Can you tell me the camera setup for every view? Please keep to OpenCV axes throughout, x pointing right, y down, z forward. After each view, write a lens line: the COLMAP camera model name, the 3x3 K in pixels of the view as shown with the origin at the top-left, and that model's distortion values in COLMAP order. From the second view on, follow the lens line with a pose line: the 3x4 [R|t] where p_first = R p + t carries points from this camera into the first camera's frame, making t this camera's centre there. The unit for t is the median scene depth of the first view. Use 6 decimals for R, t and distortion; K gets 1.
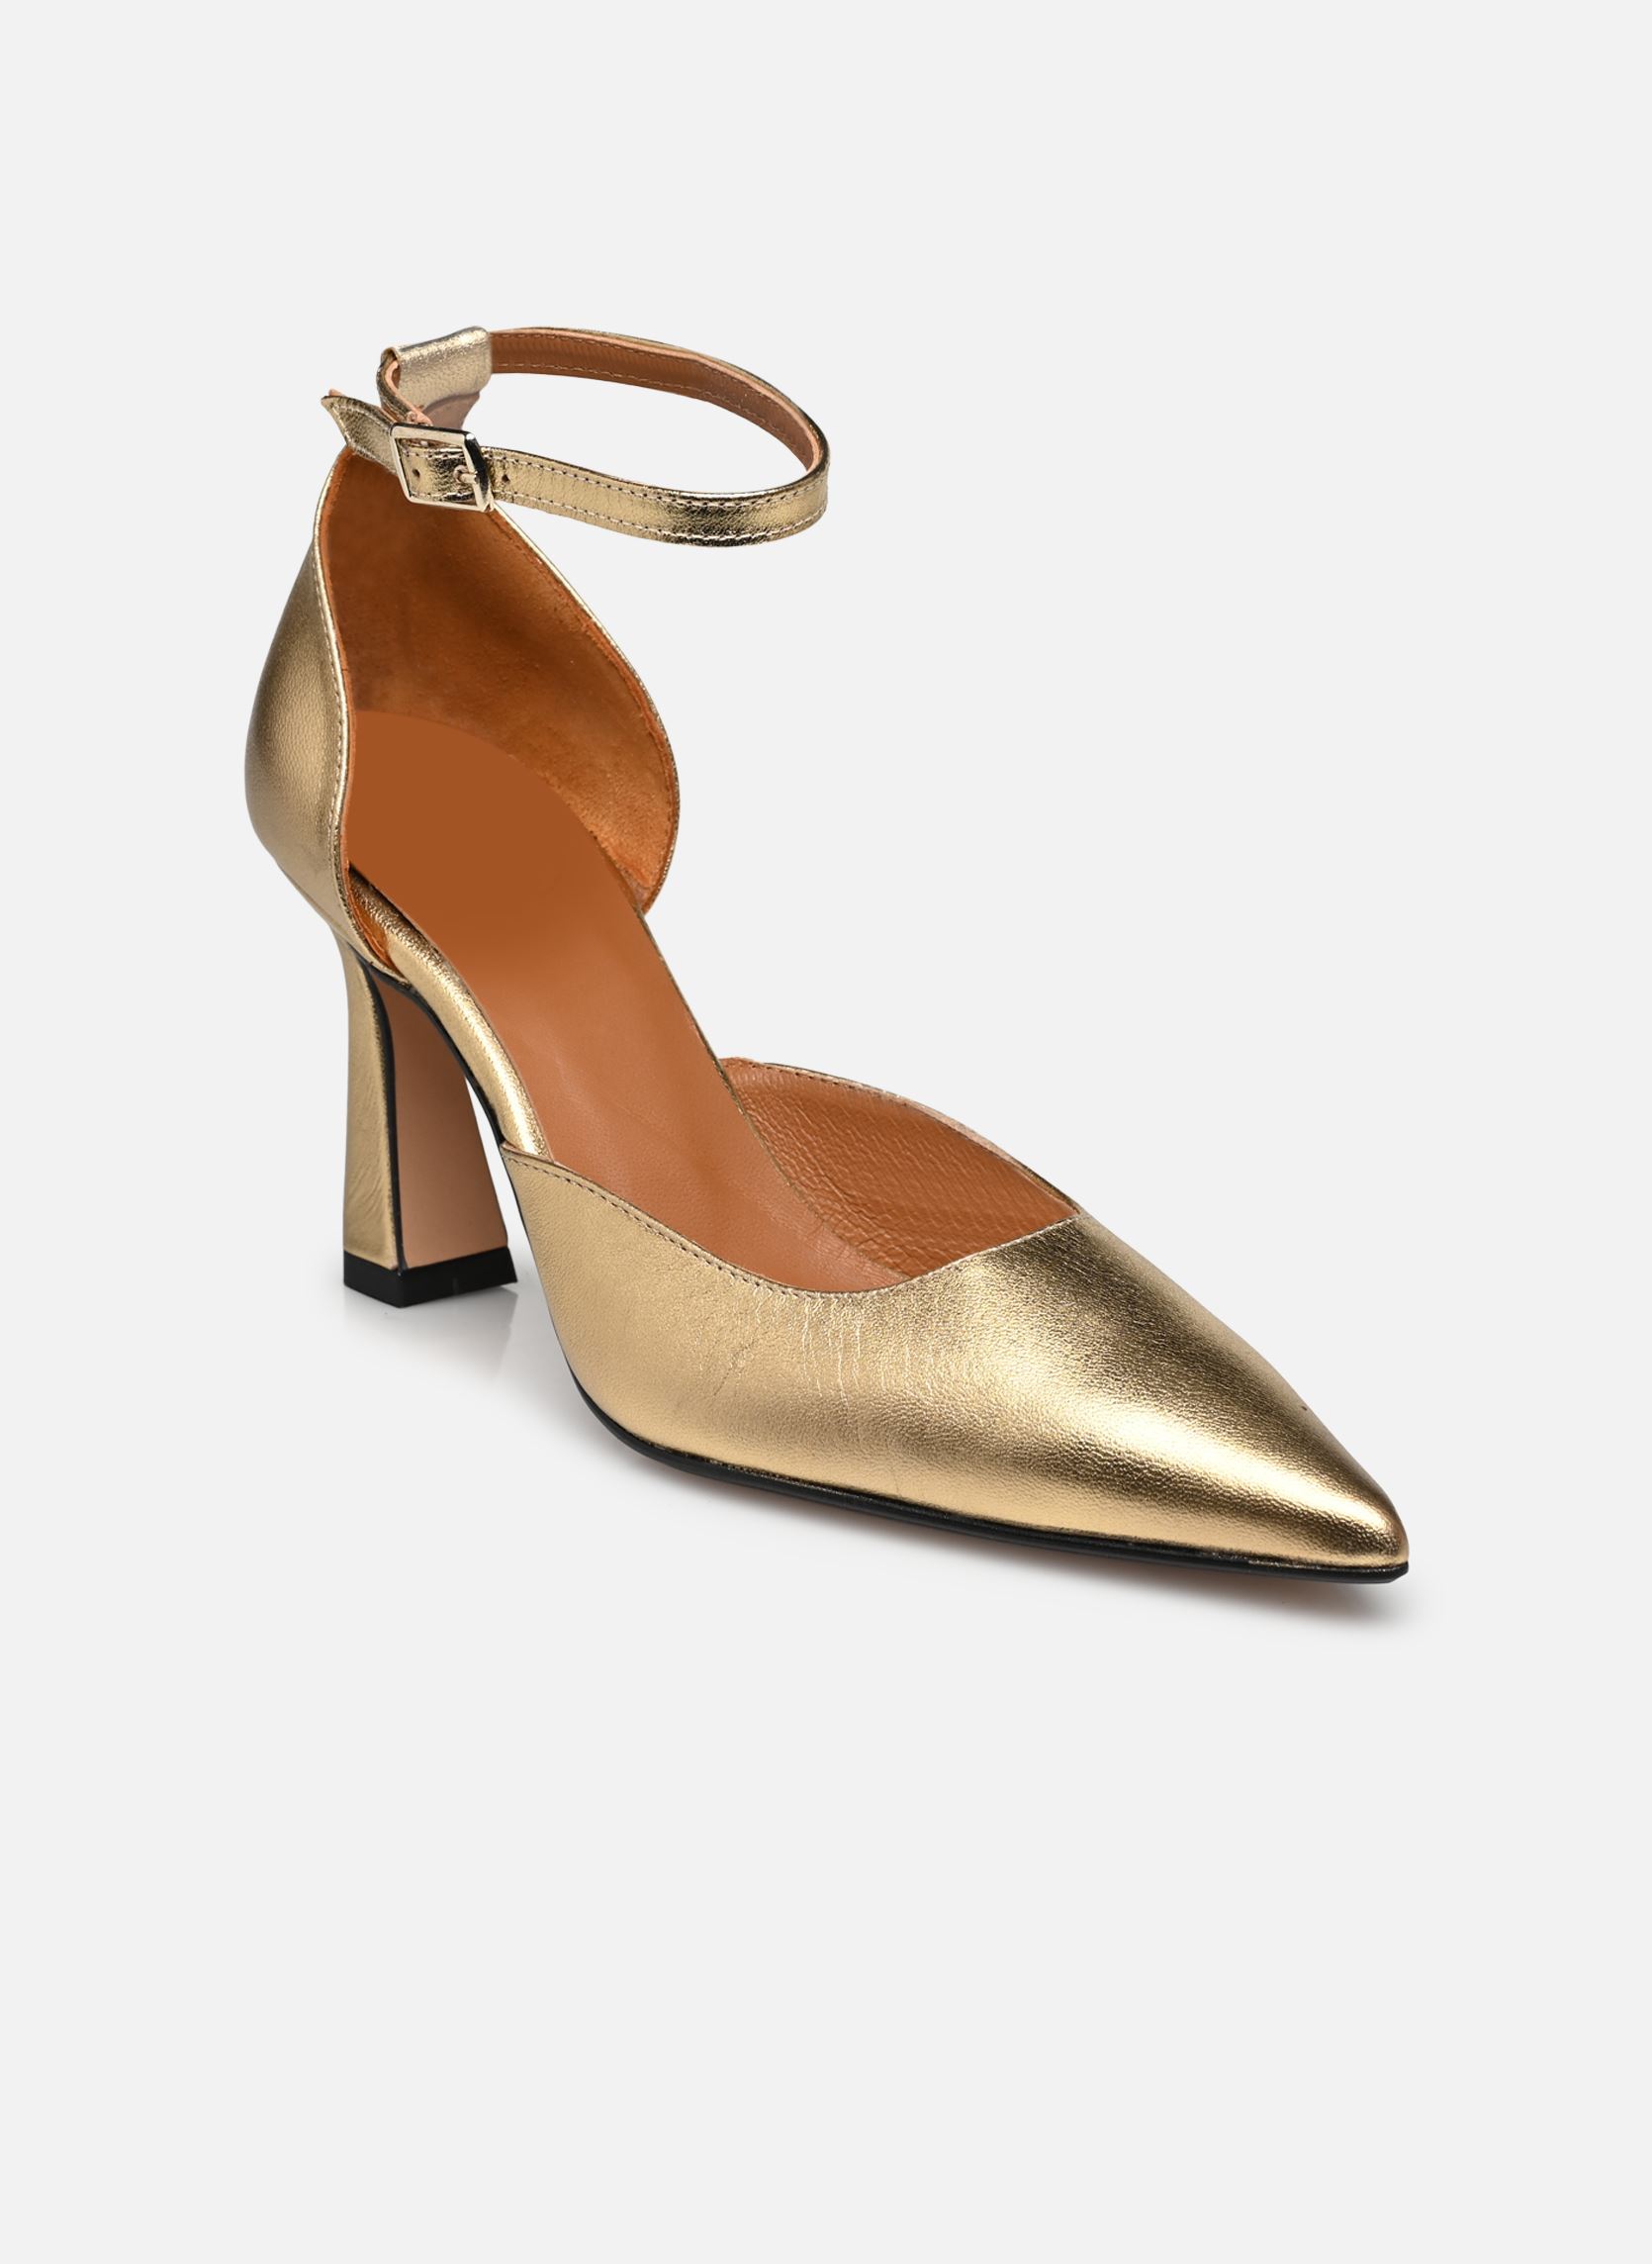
lens RADIAL K [[7735.7, 0, 823.0], [0, 7735.7, 1130.7], [0, 0, 1]] dist [0.012768, 0.000000]
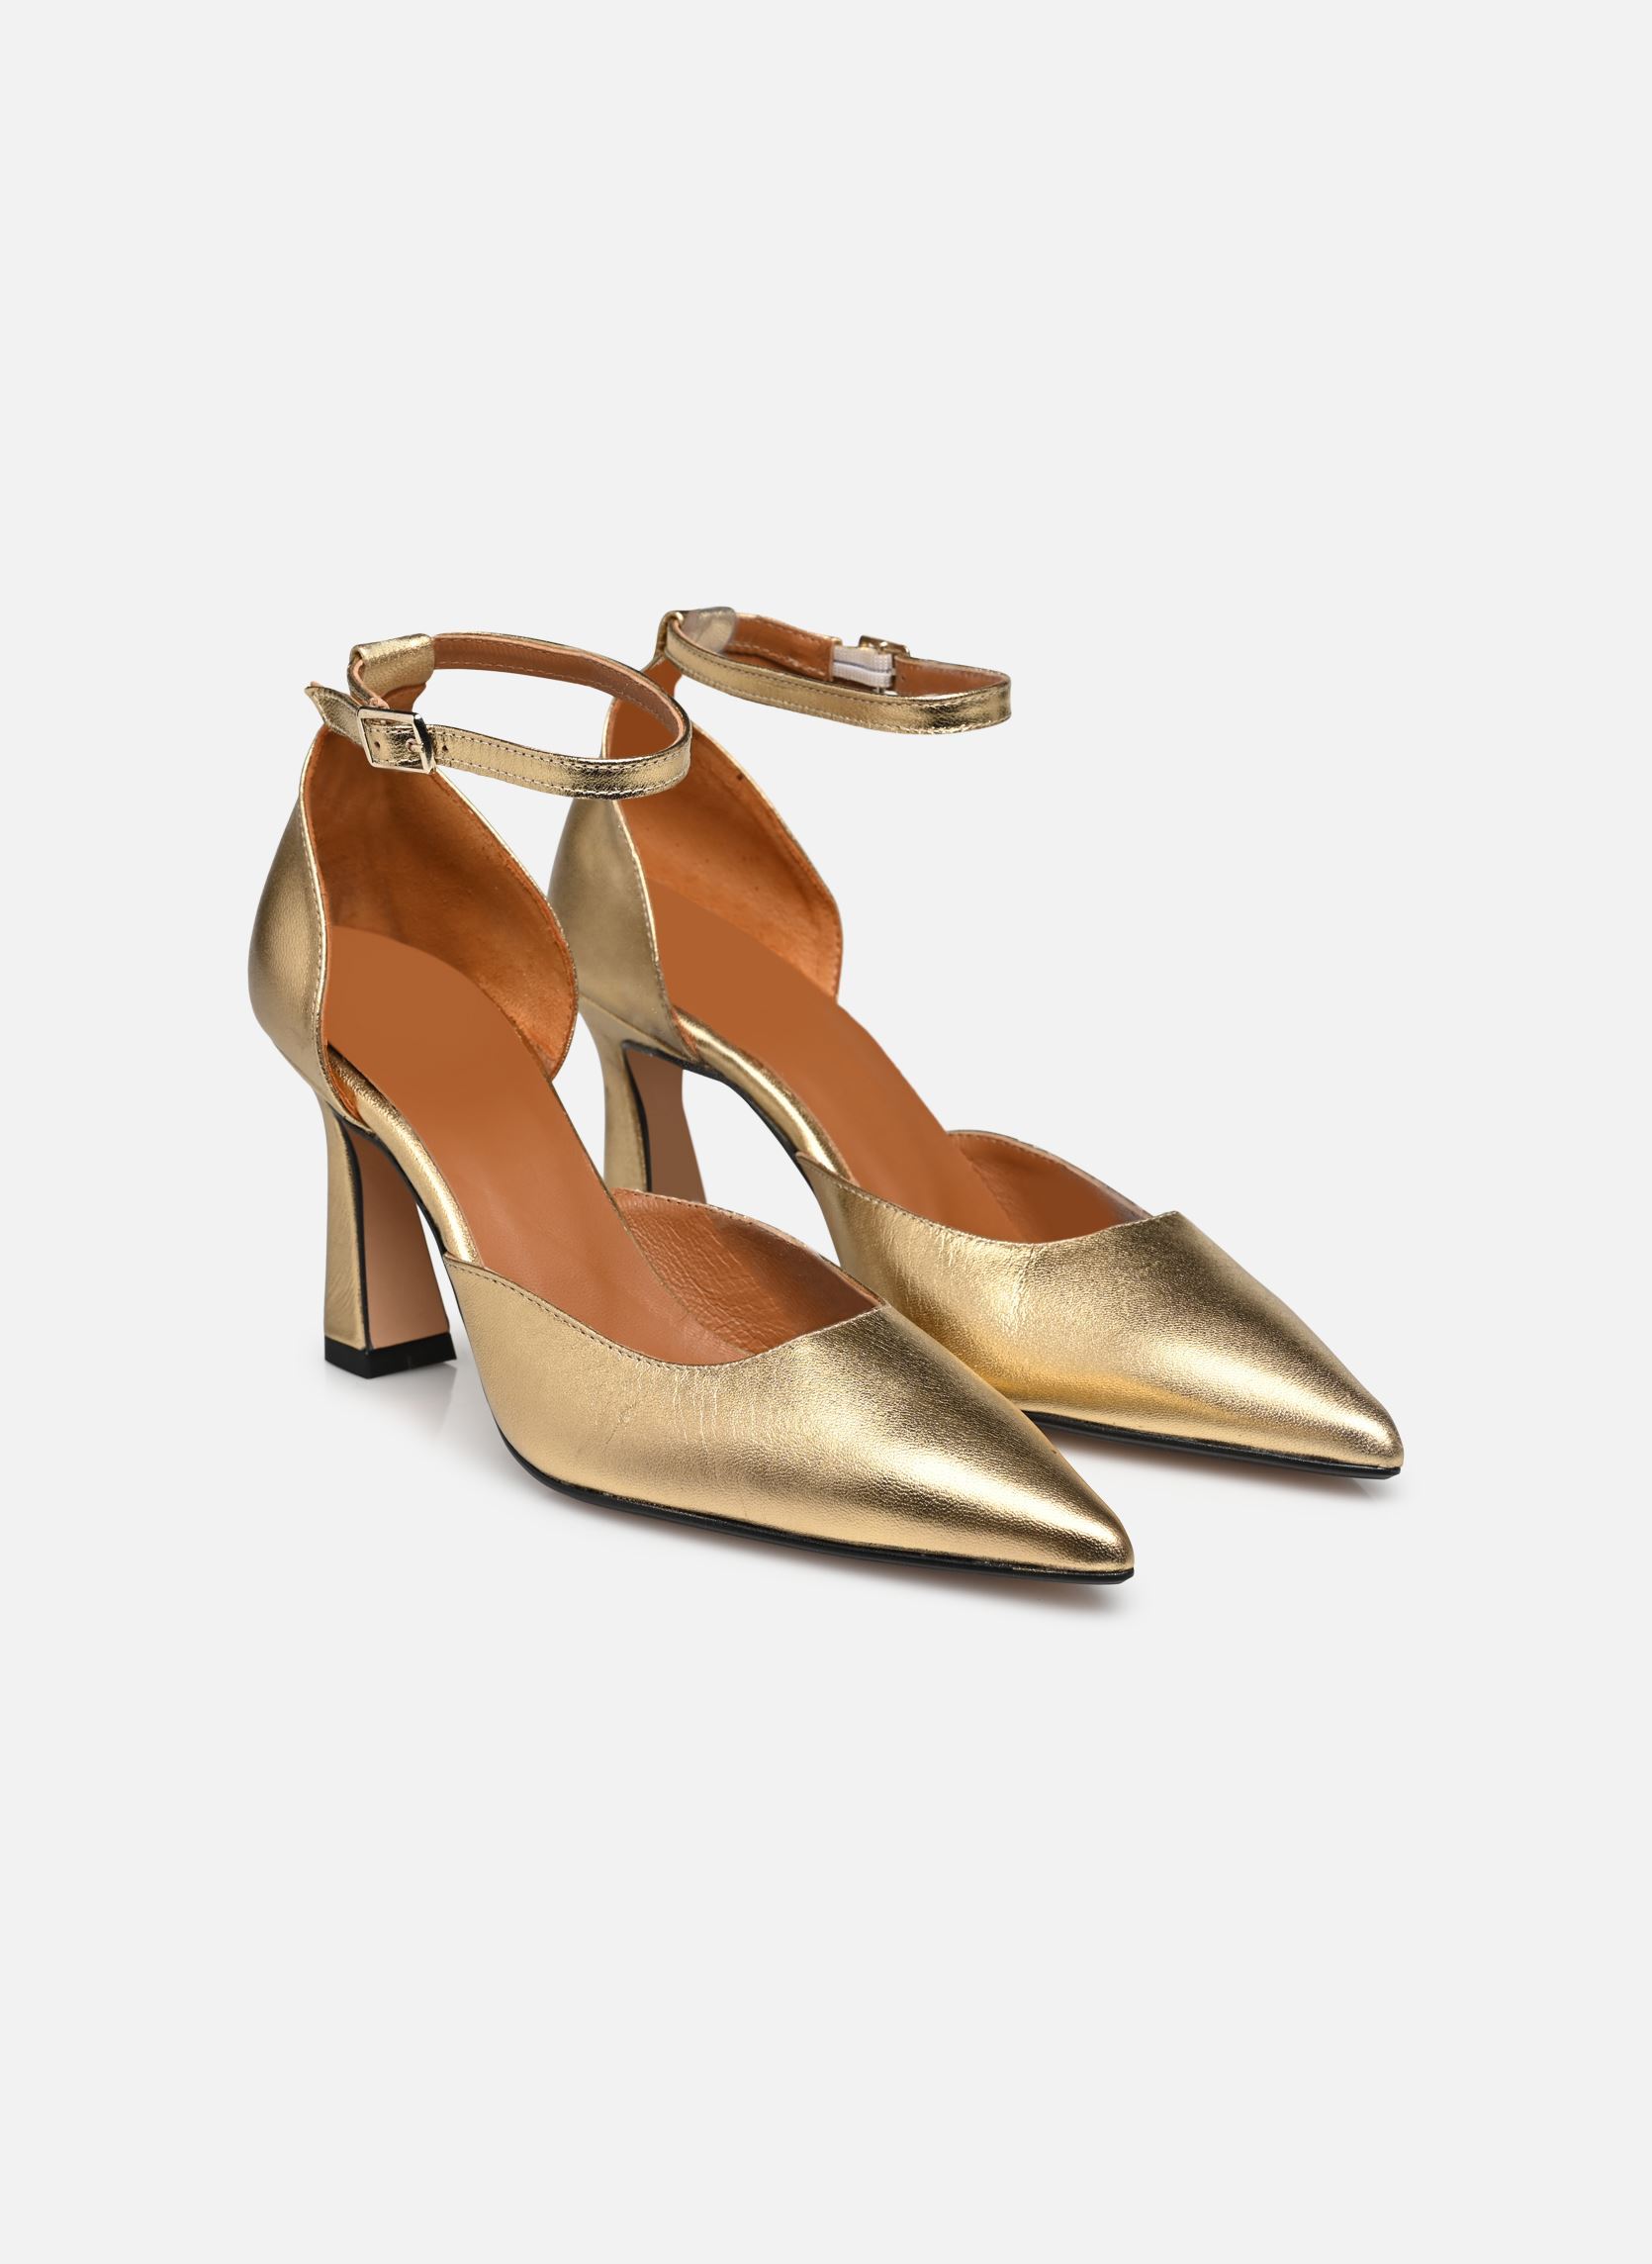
lens RADIAL K [[7735.7, 0, 830.7], [0, 7735.7, 1133.8], [0, 0, 1]] dist [0.012768, 0.000000]
pose [[0.999909, -0.004239, 0.012768, 0.007545], [0.004267, 0.999988, -0.002228, -0.015526], [-0.012759, 0.002282, 0.999916, -0.317950]]
